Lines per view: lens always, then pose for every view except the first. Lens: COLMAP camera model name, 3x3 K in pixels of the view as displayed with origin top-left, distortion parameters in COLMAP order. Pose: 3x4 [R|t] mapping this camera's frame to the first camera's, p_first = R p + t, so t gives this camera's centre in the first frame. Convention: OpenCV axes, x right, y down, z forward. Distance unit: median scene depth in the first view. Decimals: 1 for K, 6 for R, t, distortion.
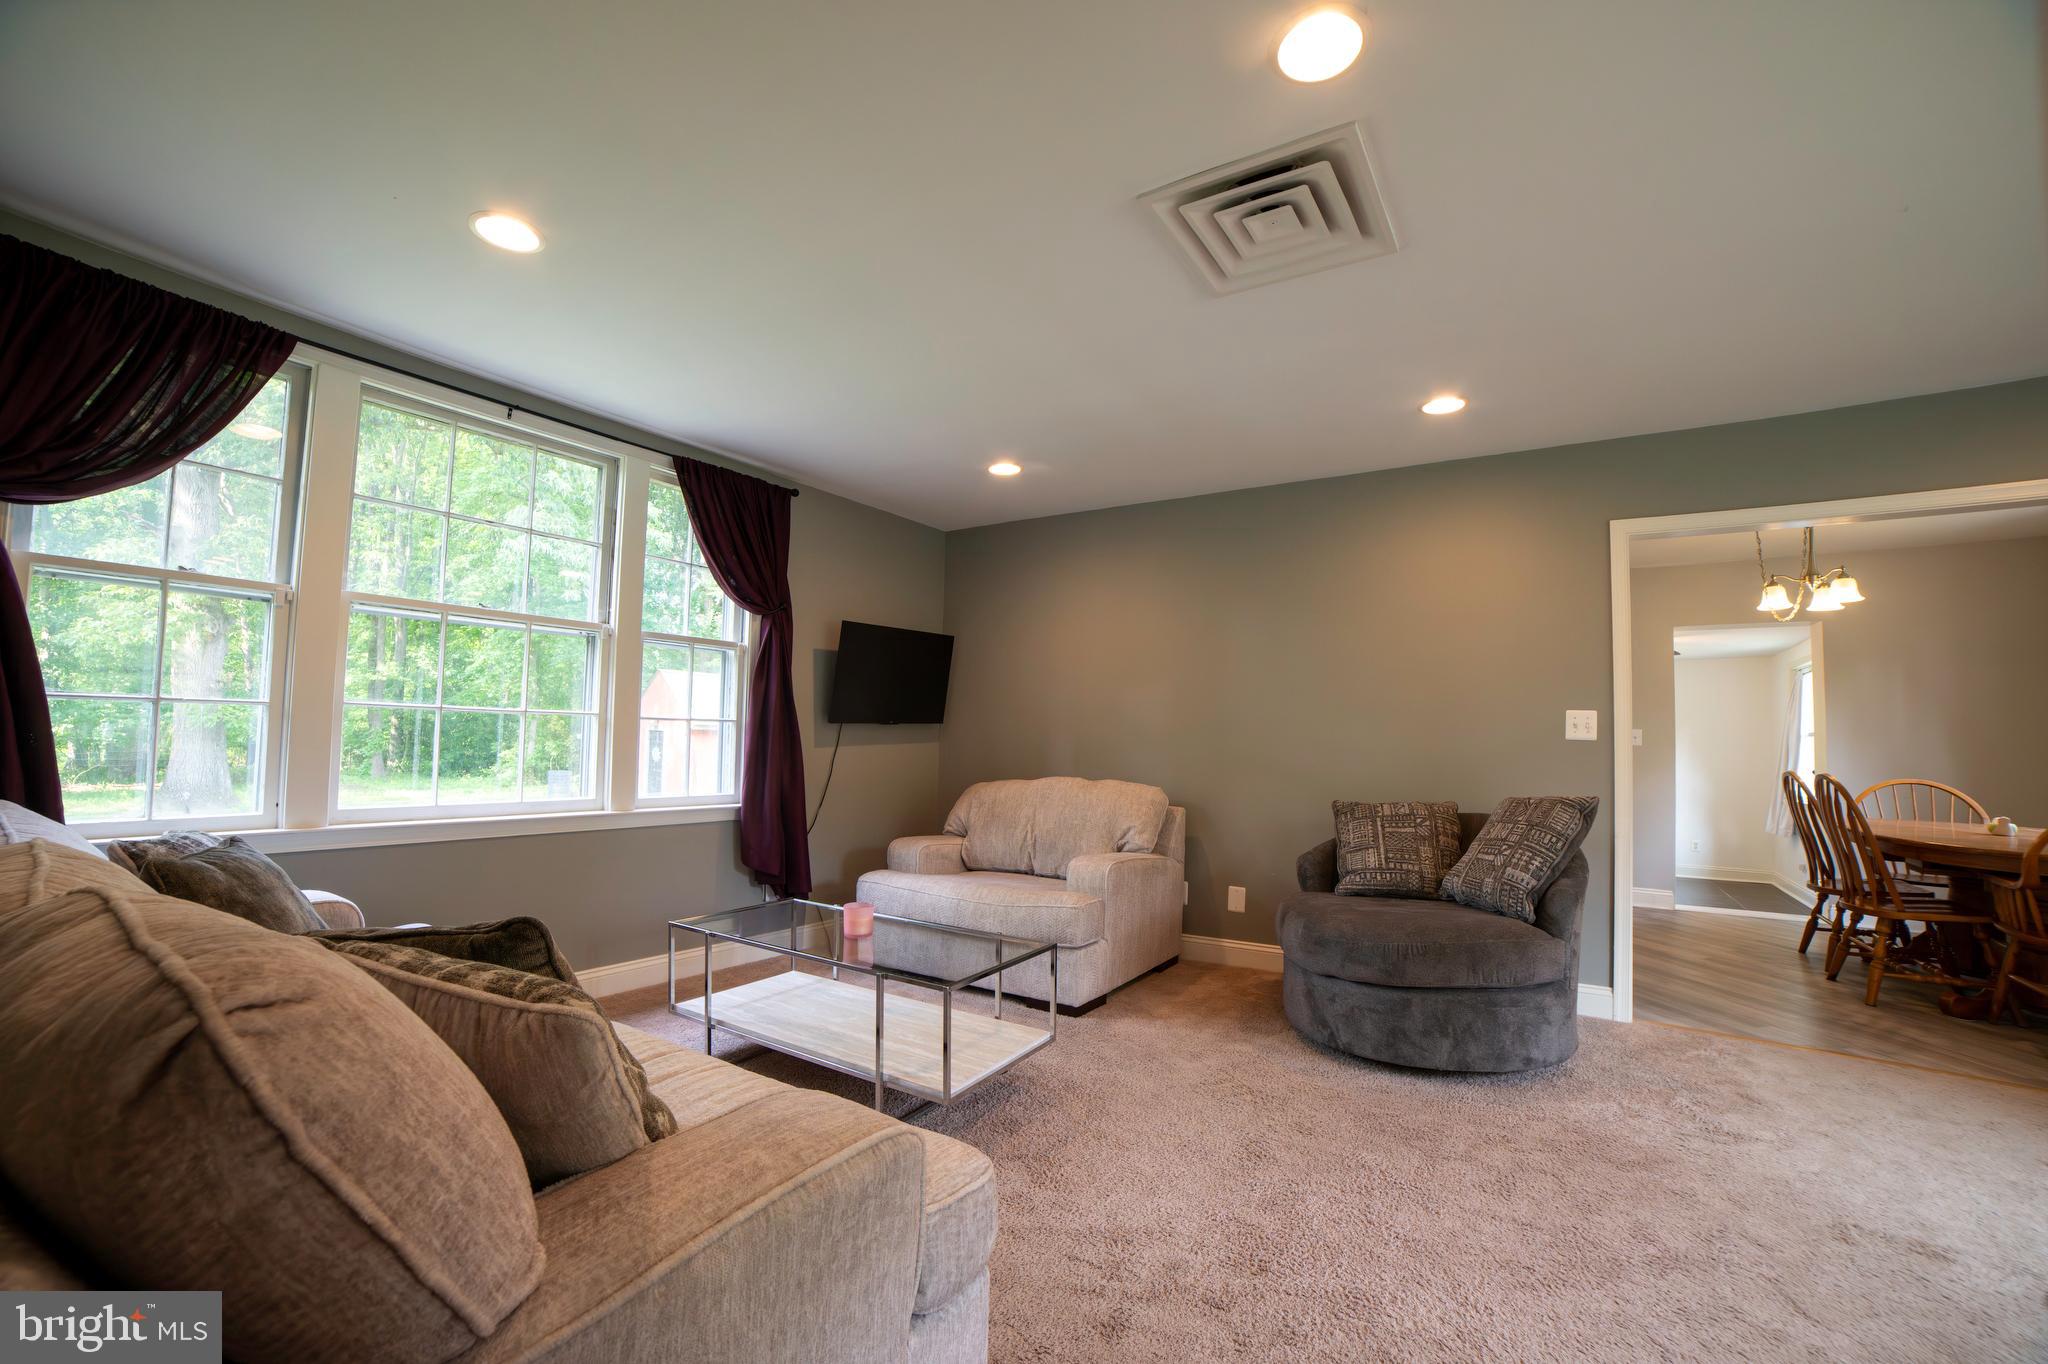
lens RADIAL K [[828.5, 0, 1018.6], [0, 828.5, 695.2], [0, 0, 1]] dist [-0.106938, 0.037716]
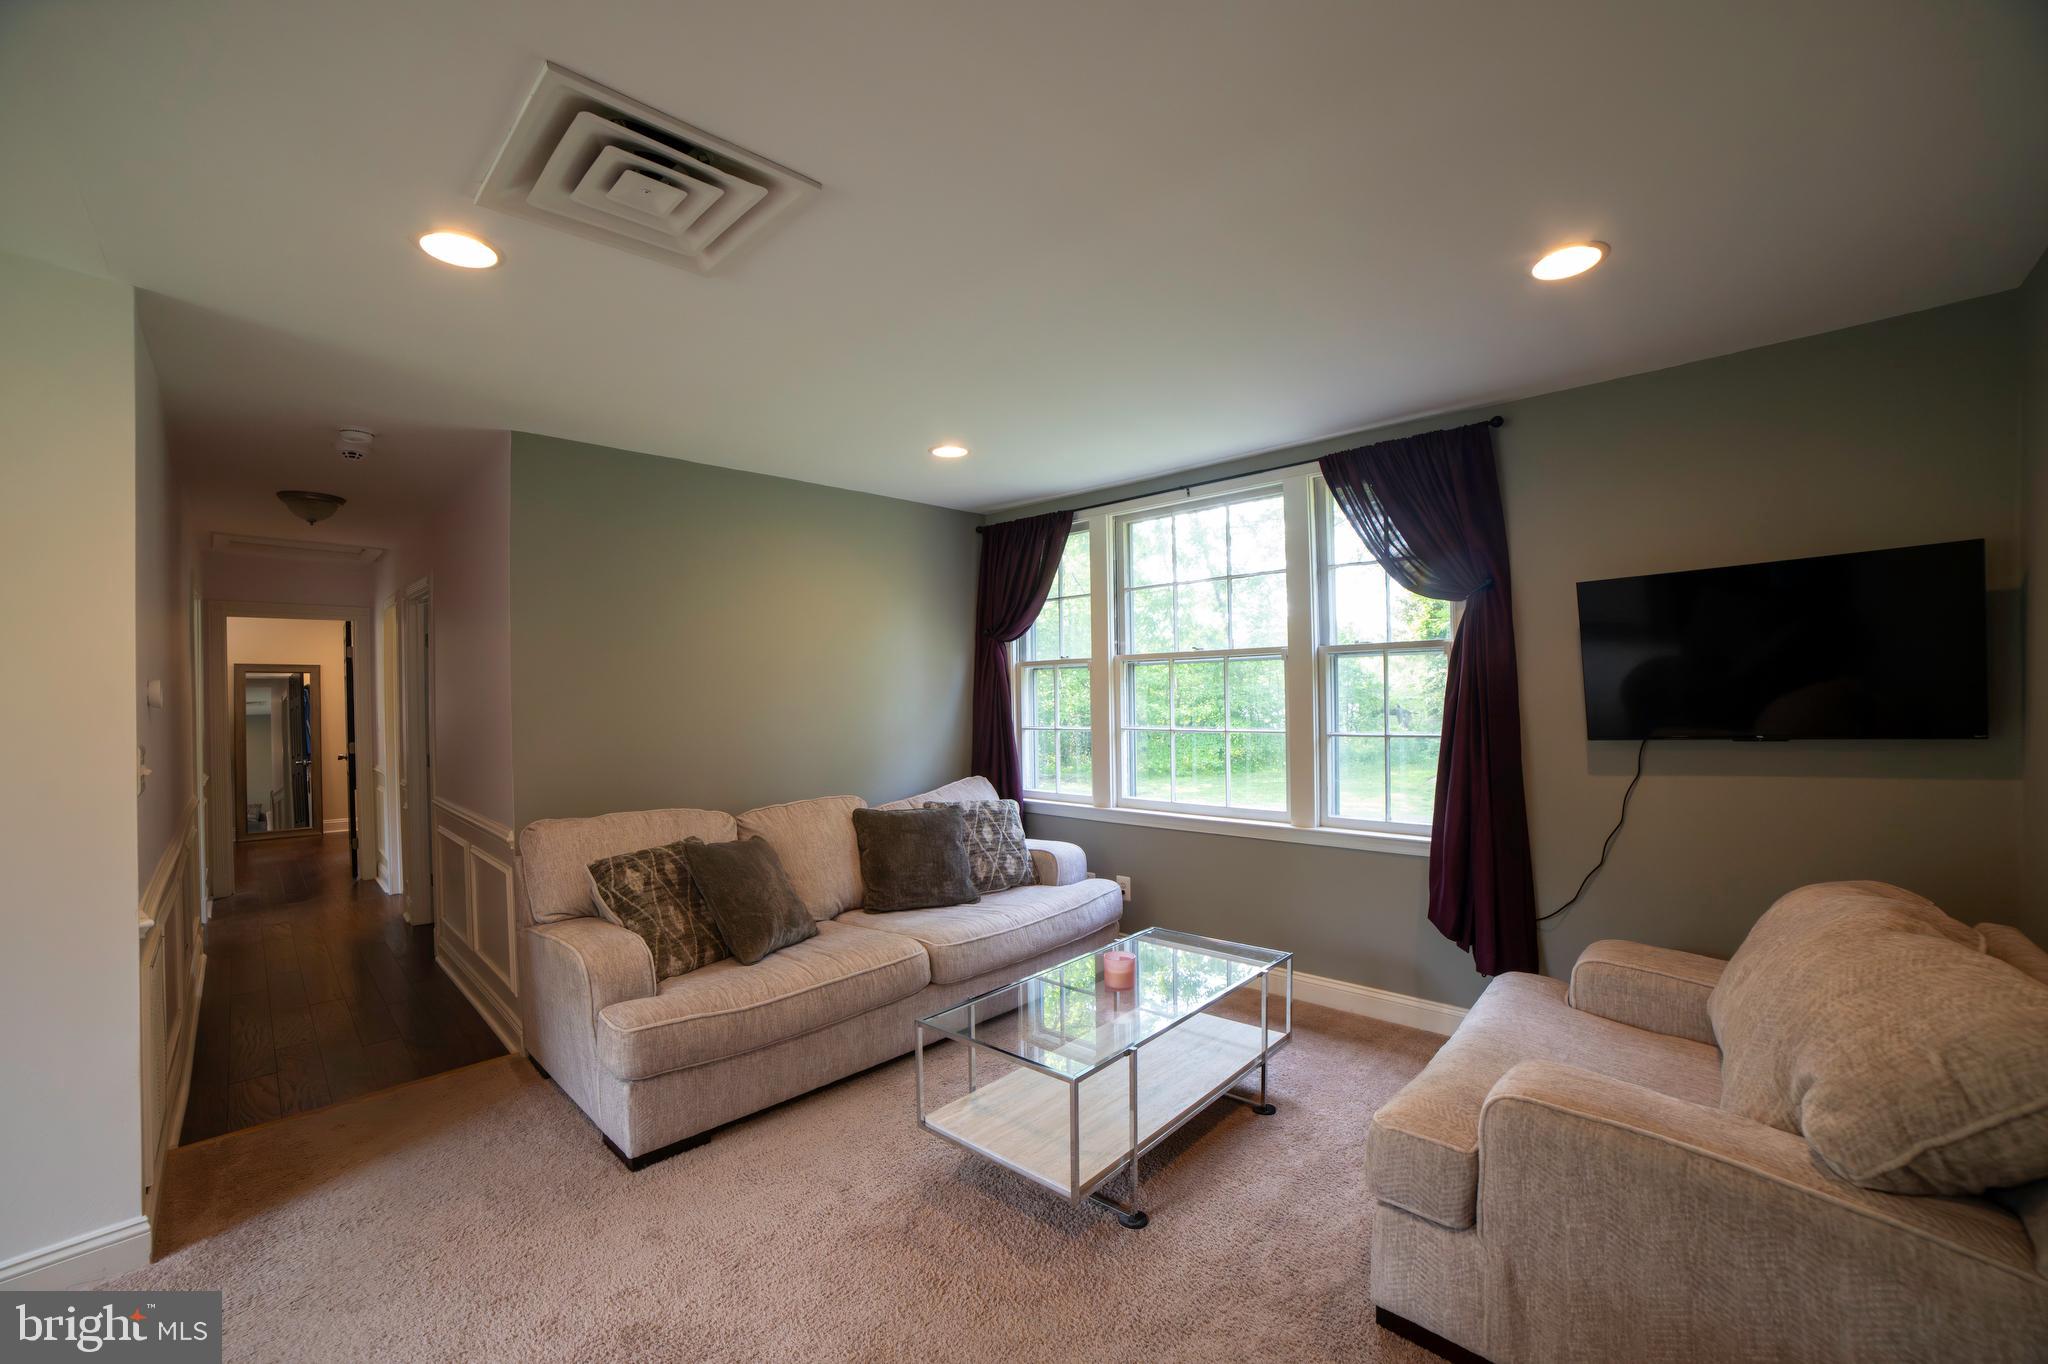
lens RADIAL K [[828.5, 0, 1018.6], [0, 828.5, 695.2], [0, 0, 1]] dist [-0.106938, 0.037716]
pose [[-0.185925, -0.022312, -0.982311, 0.576145], [0.057244, 0.997798, -0.033499, -0.007833], [0.980895, -0.062459, -0.184238, 0.825668]]
